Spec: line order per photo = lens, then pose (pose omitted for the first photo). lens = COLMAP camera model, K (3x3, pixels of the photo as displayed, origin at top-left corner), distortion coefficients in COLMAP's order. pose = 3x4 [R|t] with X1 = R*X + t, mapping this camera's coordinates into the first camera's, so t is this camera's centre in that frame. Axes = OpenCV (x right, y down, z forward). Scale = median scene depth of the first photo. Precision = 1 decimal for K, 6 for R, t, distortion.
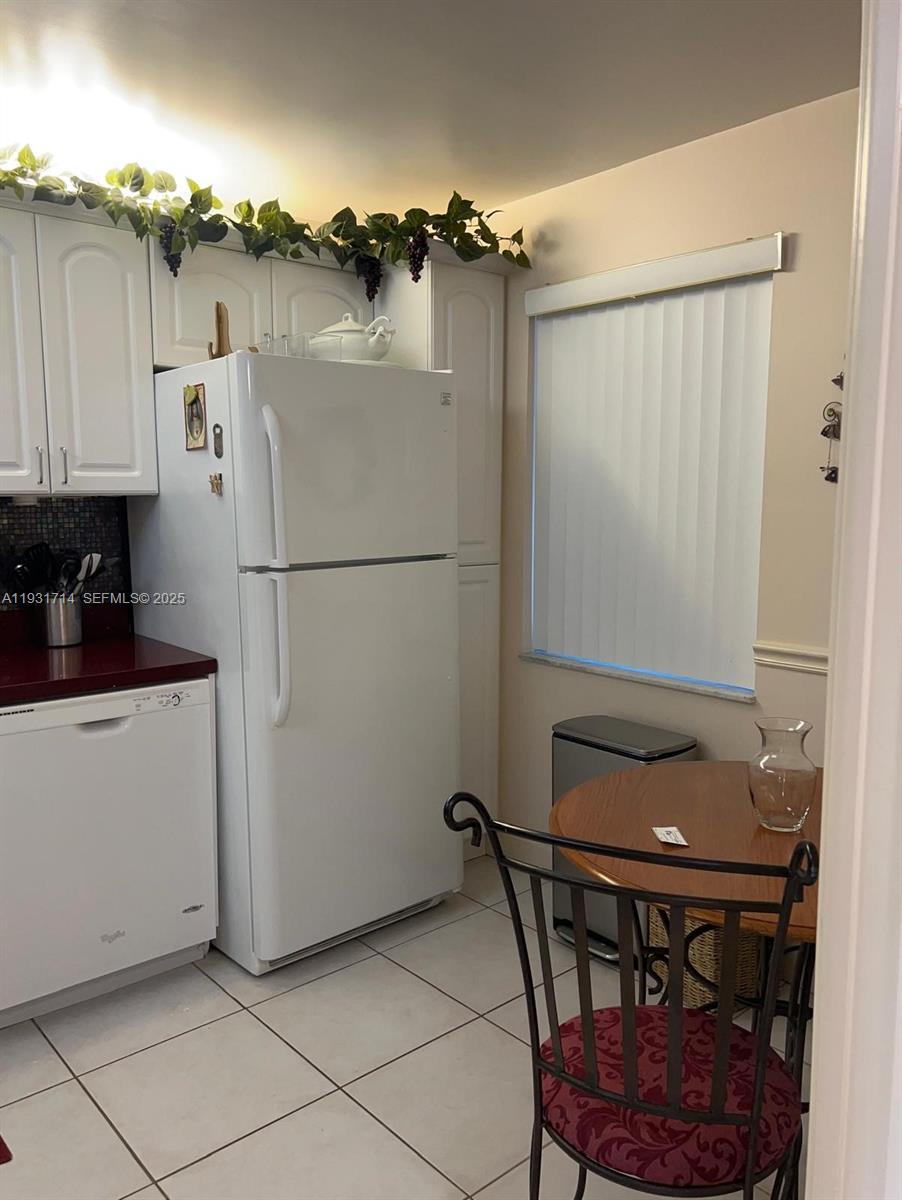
lens RADIAL K [[919.8, 0, 439.6], [0, 919.8, 600.7], [0, 0, 1]] dist [0.067363, -0.073225]
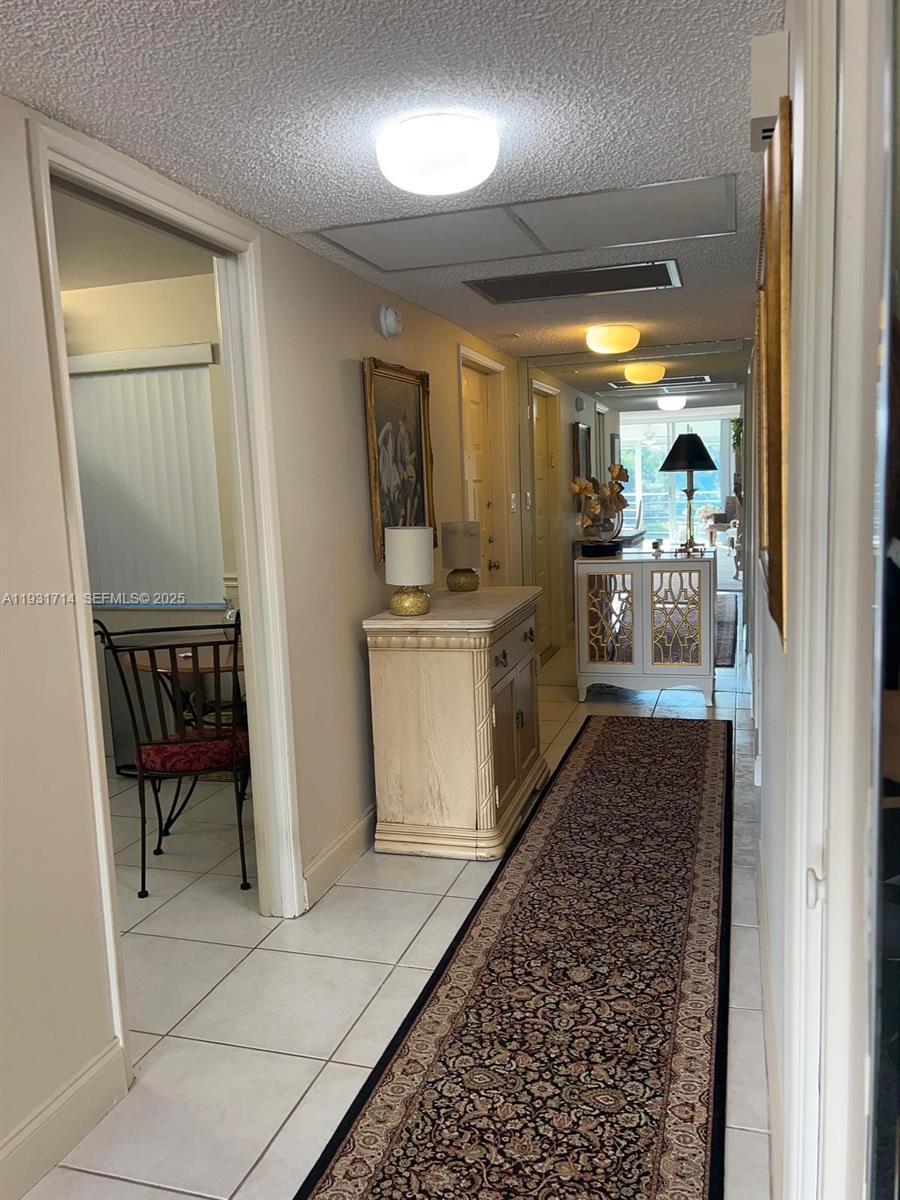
lens RADIAL K [[919.8, 0, 438.6], [0, 919.8, 600.7], [0, 0, 1]] dist [0.067363, -0.073225]
pose [[0.851857, -0.100742, 0.513995, -0.205092], [0.105339, 0.994229, 0.020286, 0.101333], [-0.513072, 0.036863, 0.857553, -0.672604]]
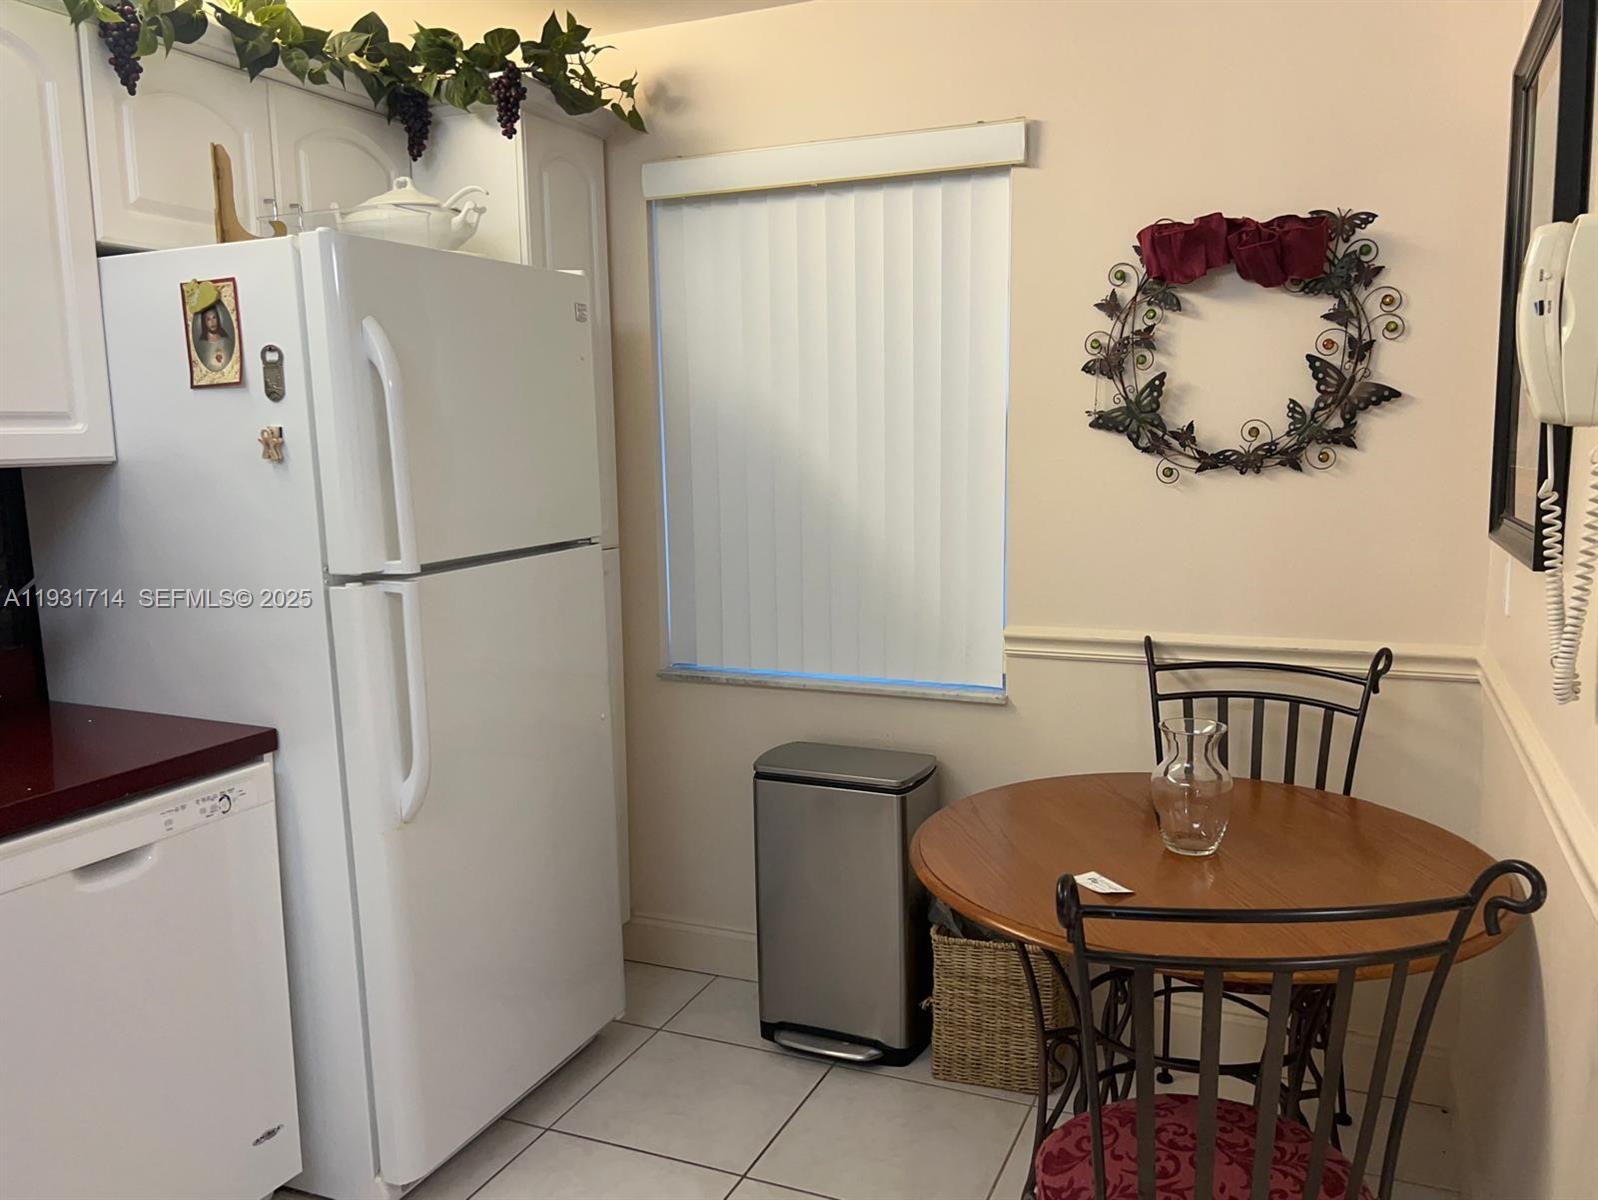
lens RADIAL K [[1224.9, 0, 791.3], [0, 1224.9, 601.9], [0, 0, 1]] dist [0.067363, -0.073225]
pose [[0.905127, -0.073470, 0.418746, -0.259782], [0.067807, 0.997294, 0.028411, -0.020106], [-0.419700, 0.002678, 0.907659, 0.103724]]
